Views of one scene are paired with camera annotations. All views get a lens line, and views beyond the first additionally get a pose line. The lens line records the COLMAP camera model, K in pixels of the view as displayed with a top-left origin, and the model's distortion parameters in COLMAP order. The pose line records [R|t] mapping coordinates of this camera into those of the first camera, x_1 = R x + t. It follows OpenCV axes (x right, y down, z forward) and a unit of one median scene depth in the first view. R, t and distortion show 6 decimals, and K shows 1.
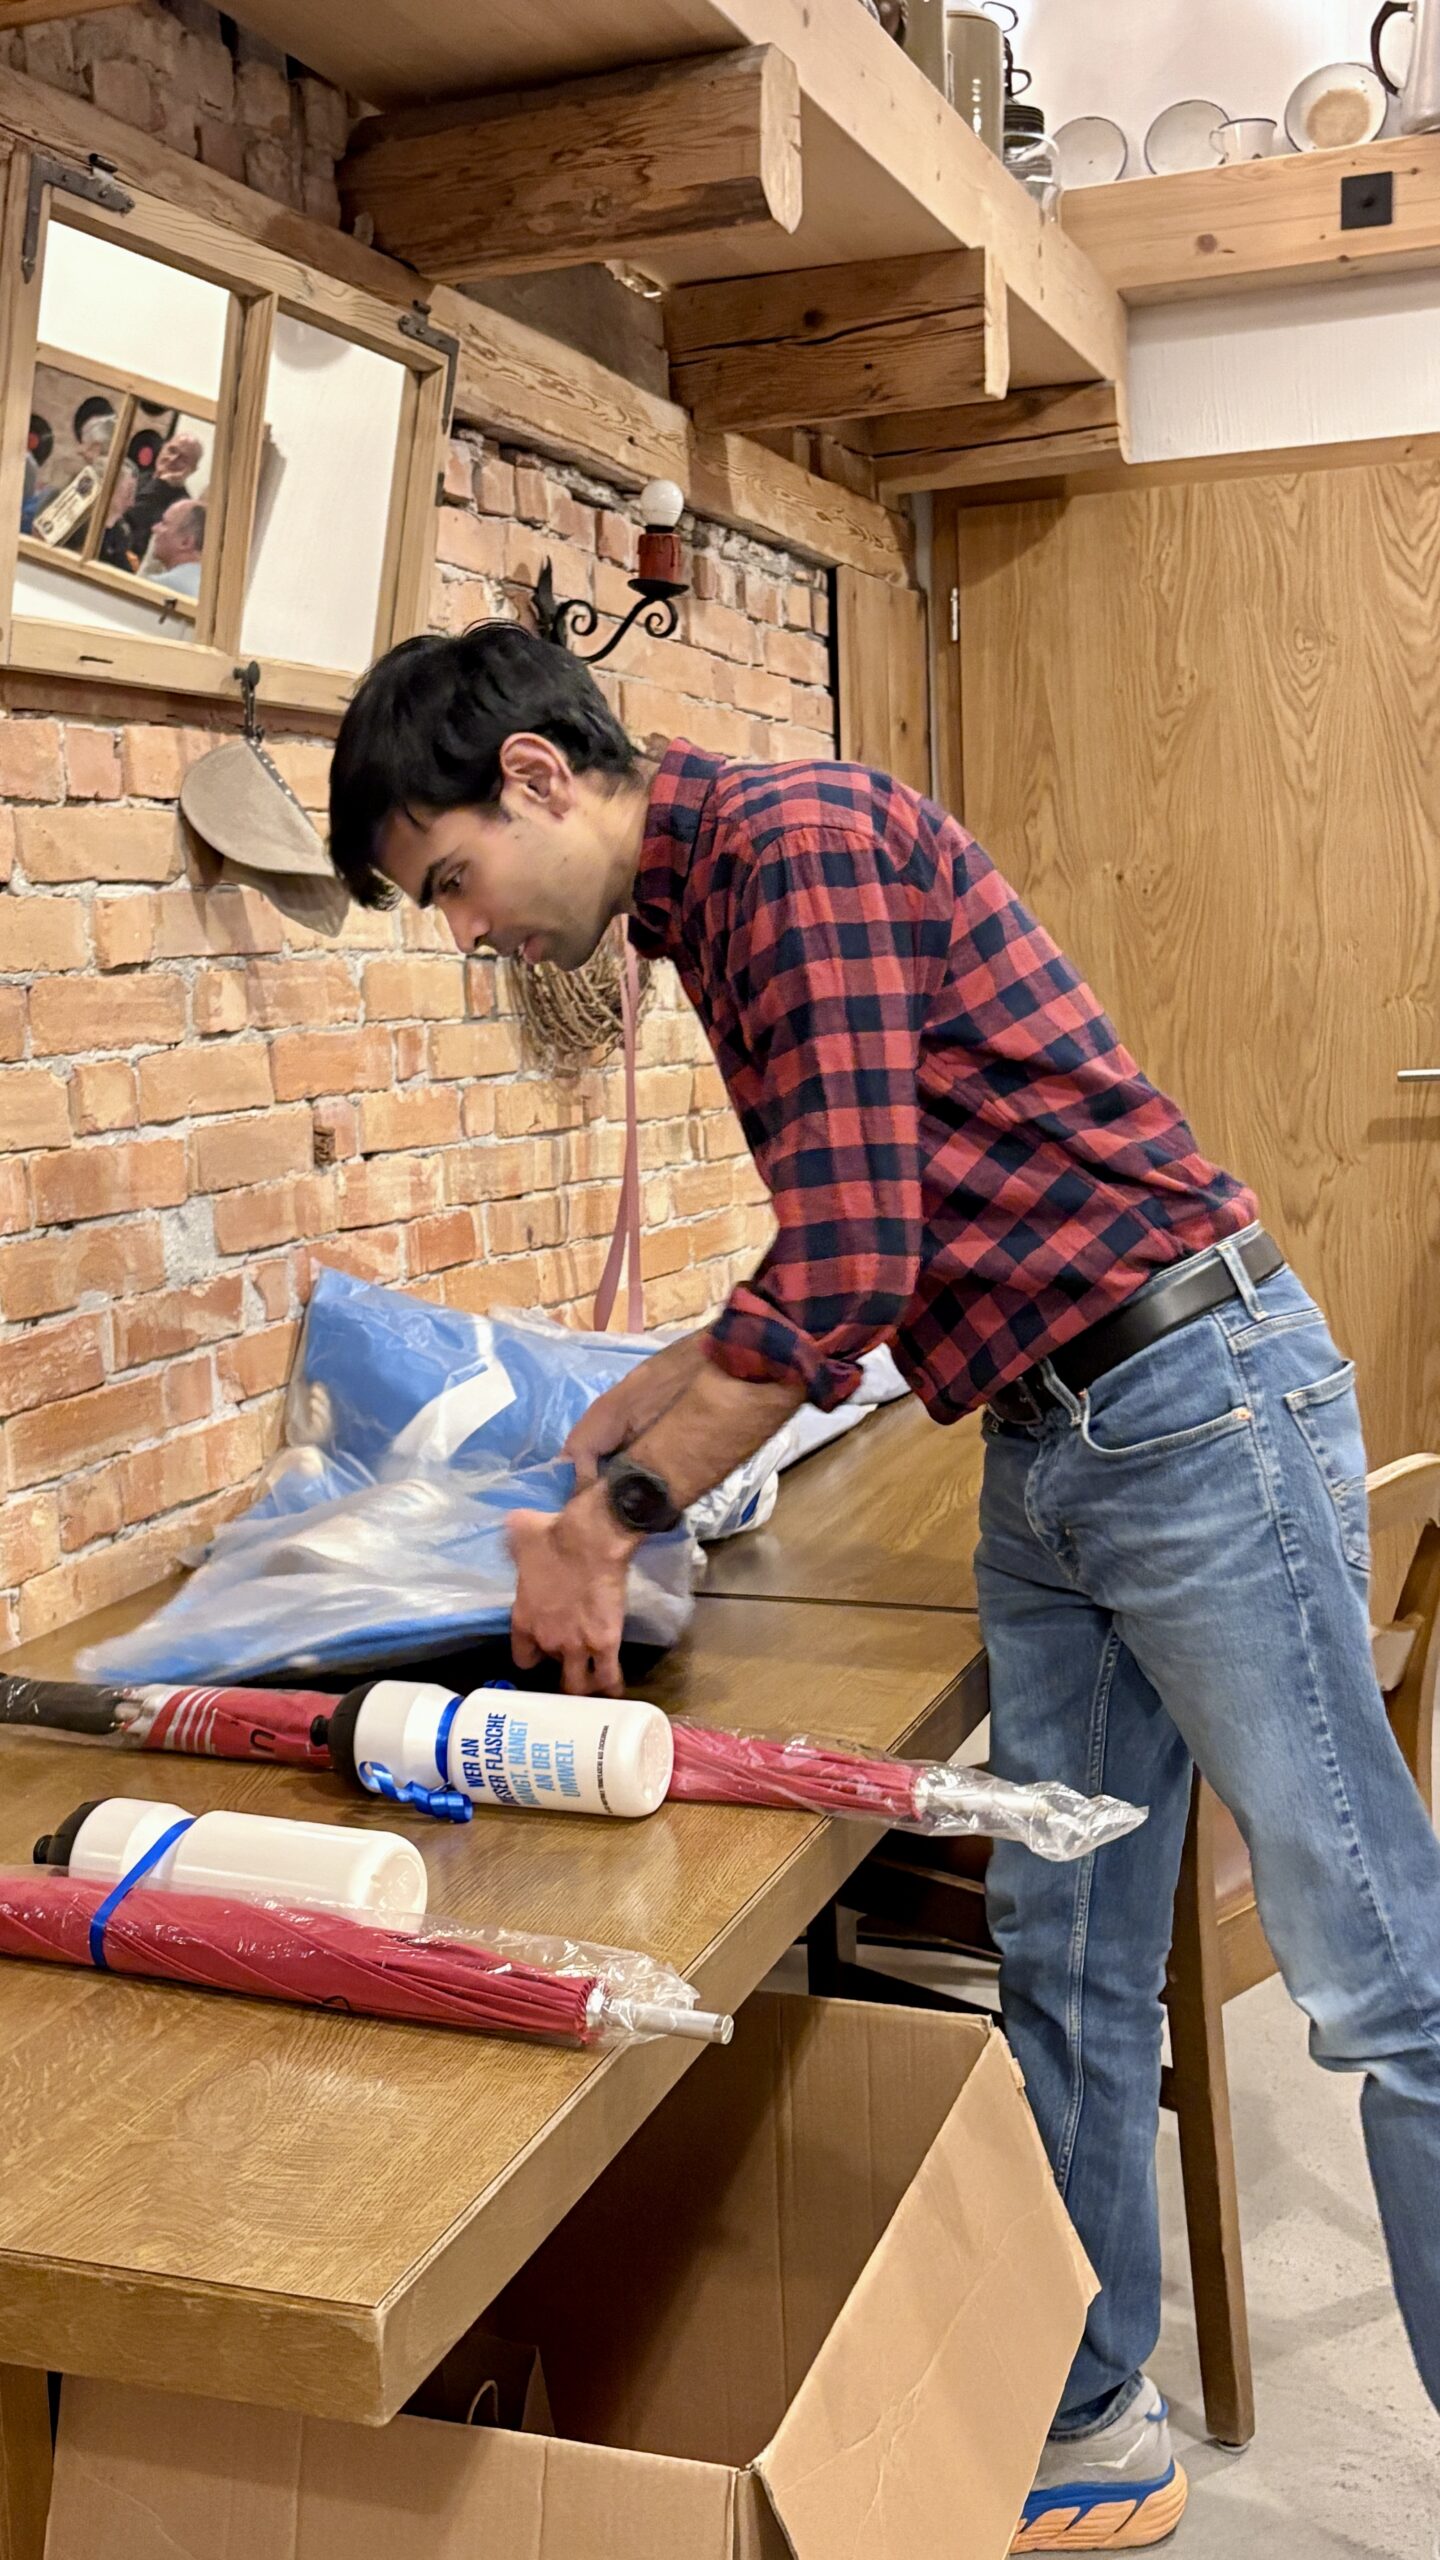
lens RADIAL K [[2560.2, 0, 674.3], [0, 2560.2, 1361.1], [0, 0, 1]] dist [0.026349, 0.000000]
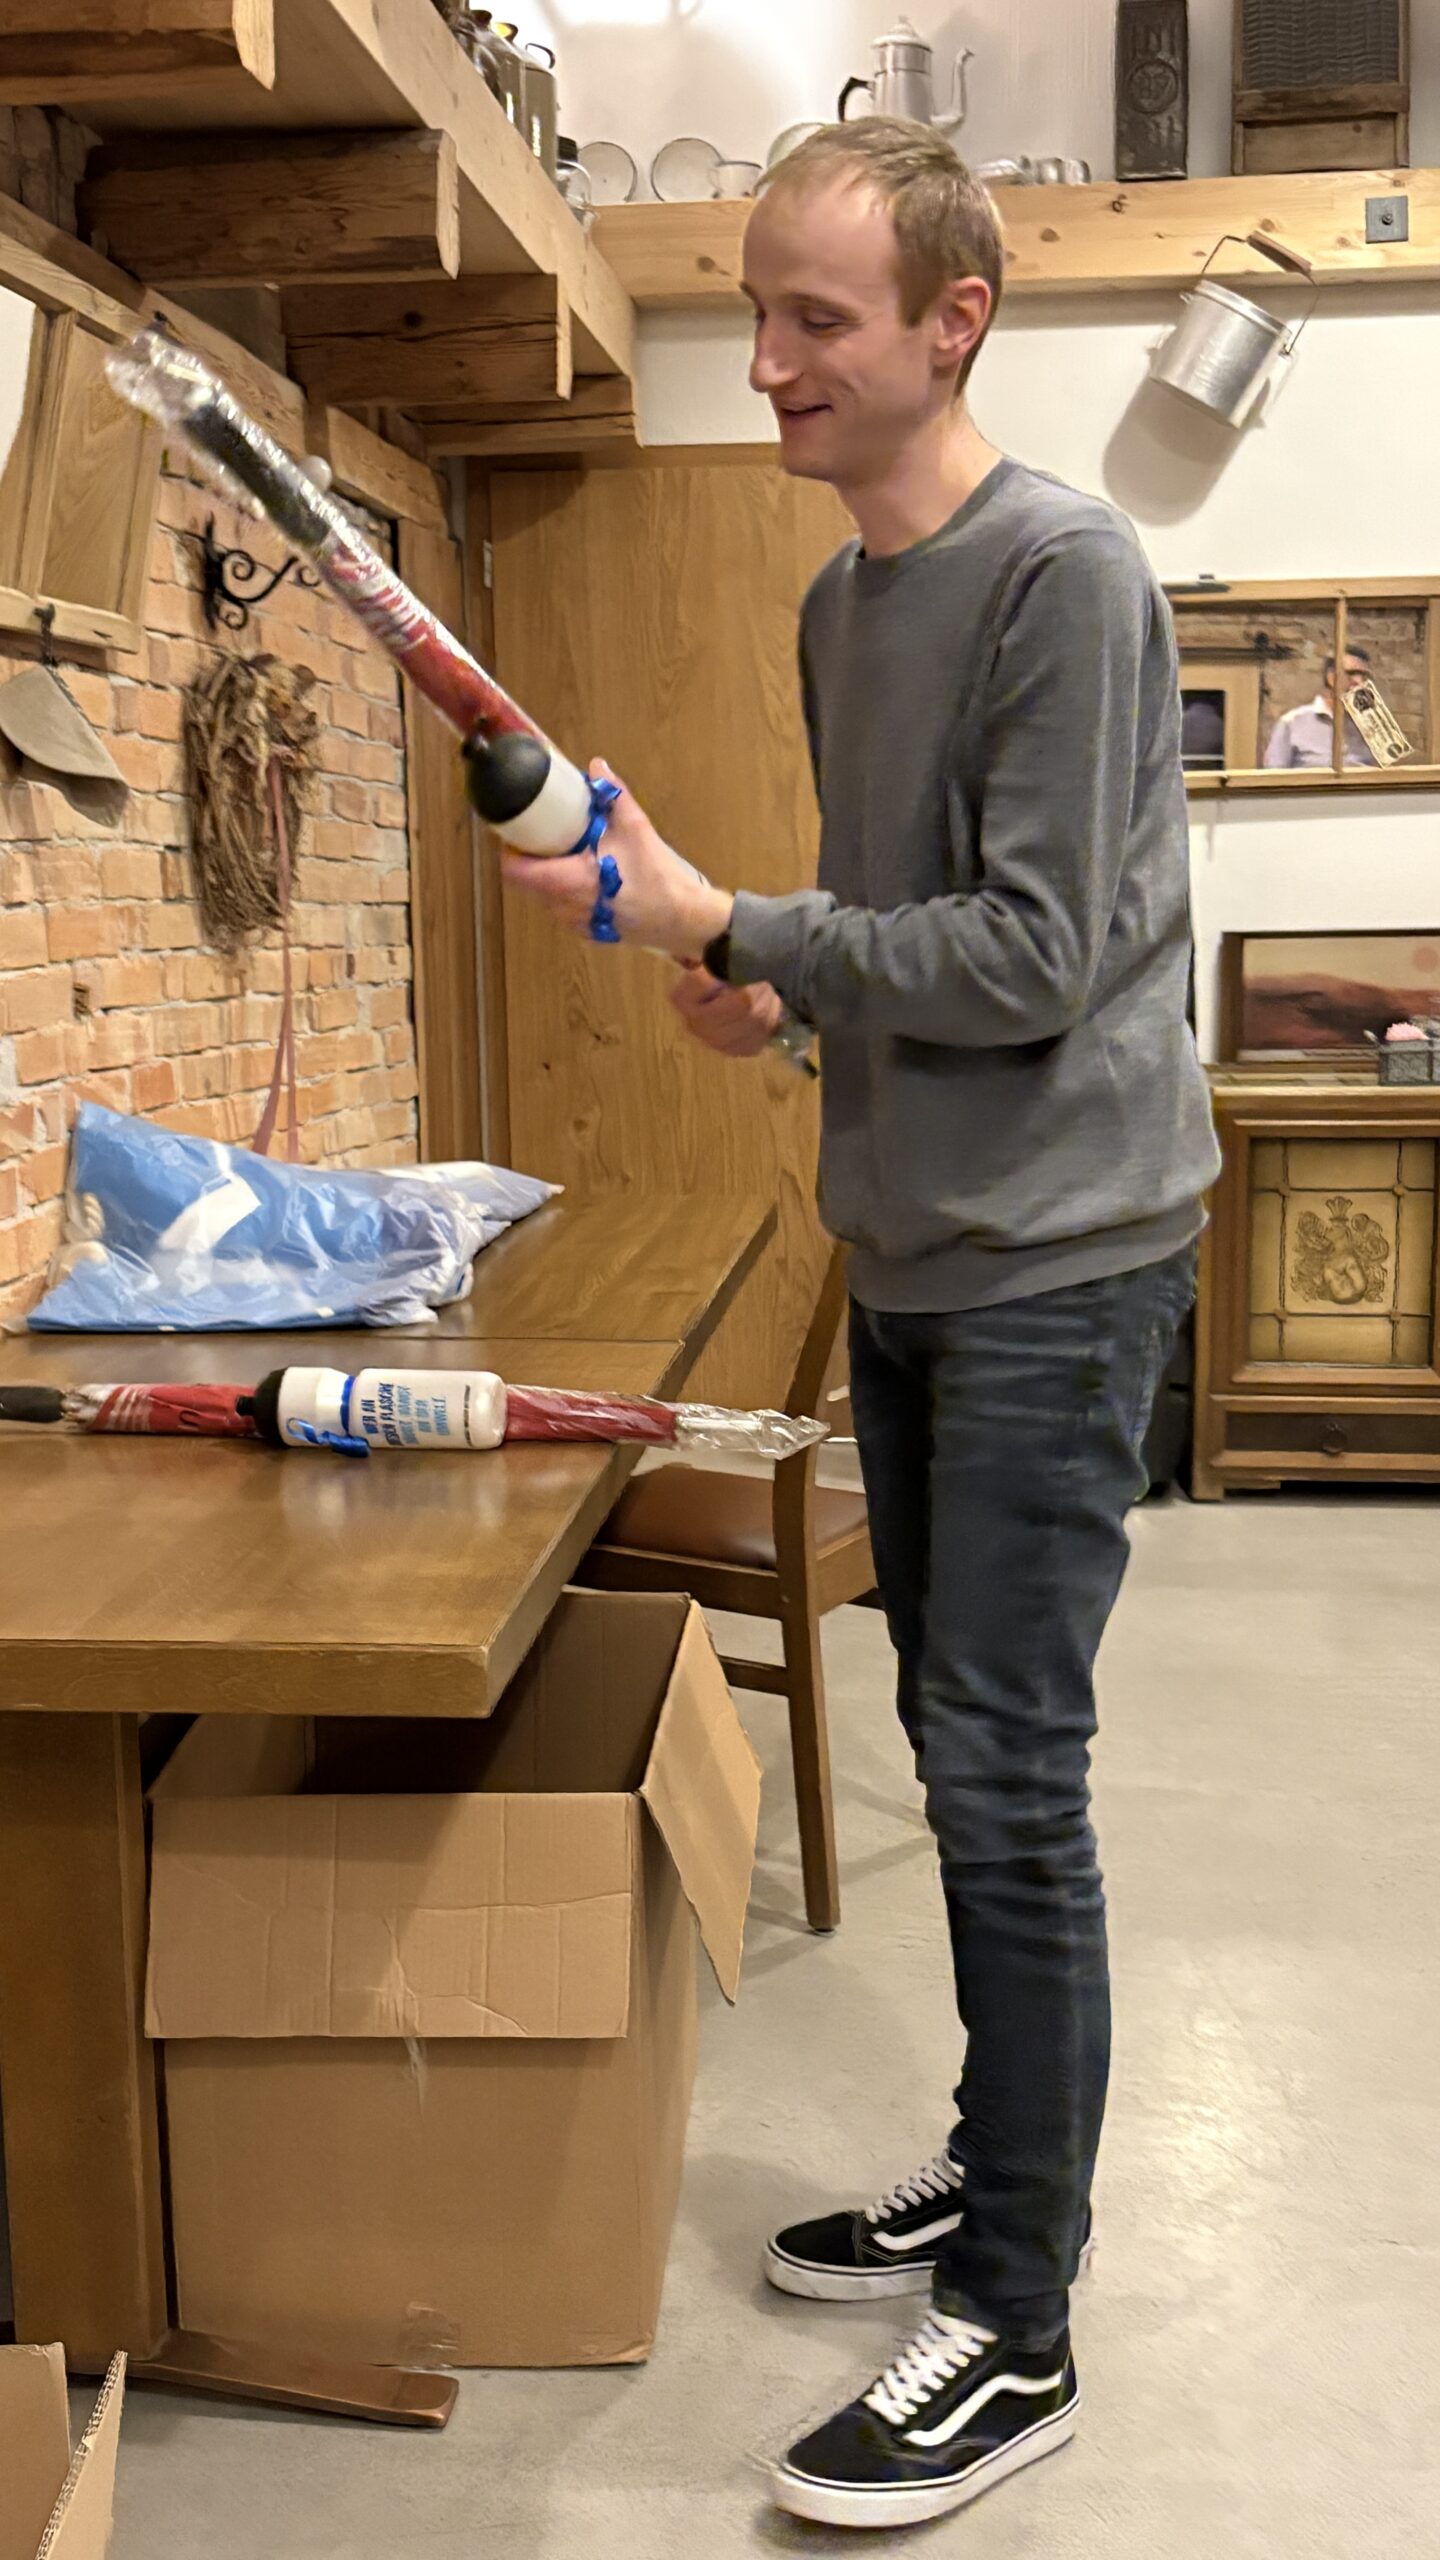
lens RADIAL K [[2615.1, 0, 673.4], [0, 2615.1, 1363.5], [0, 0, 1]] dist [0.011836, 0.000000]
pose [[0.970662, -0.012310, 0.240132, -0.140507], [0.005175, 0.999527, 0.030319, 0.044796], [-0.240392, -0.028187, 0.970267, -0.240797]]
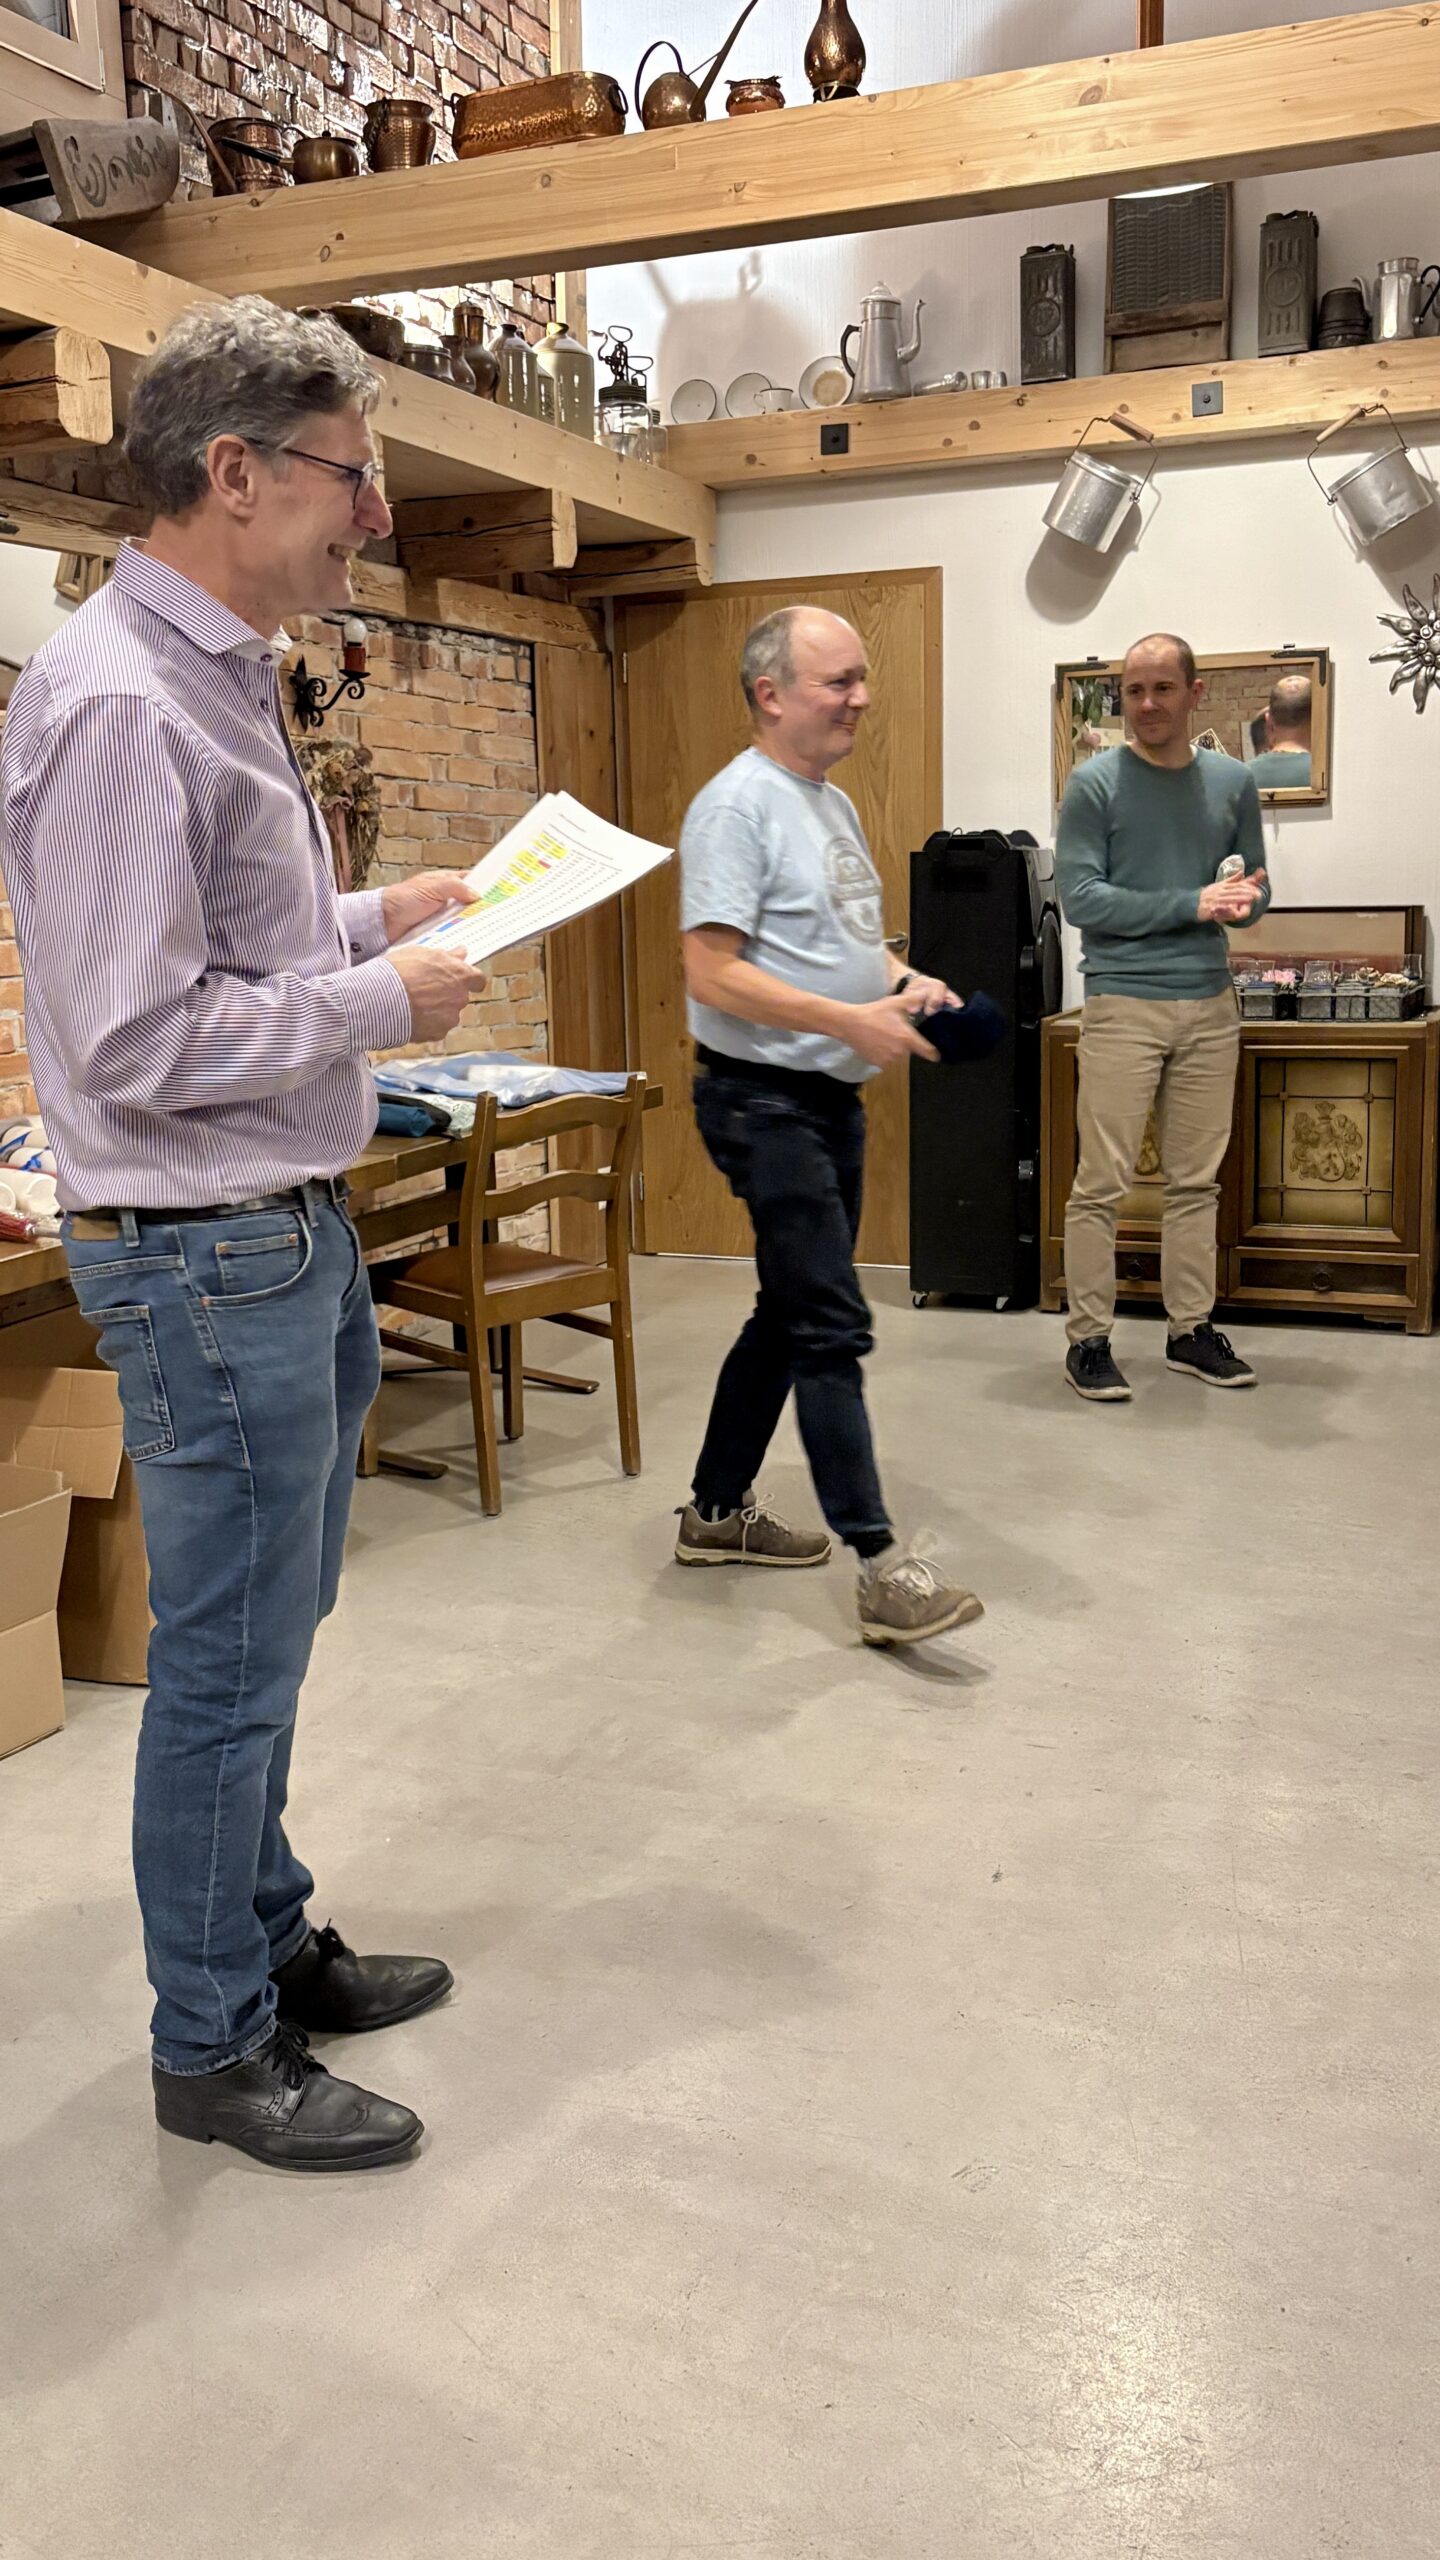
lens RADIAL K [[1981.3, 0, 752.9], [0, 1981.3, 1330.3], [0, 0, 1]] dist [-0.000142, -0.018934]
pose [[0.999697, 0.021793, -0.011482, 0.327559], [-0.020856, 0.996872, 0.076231, 0.076983], [0.013108, -0.075968, 0.997024, -0.544148]]
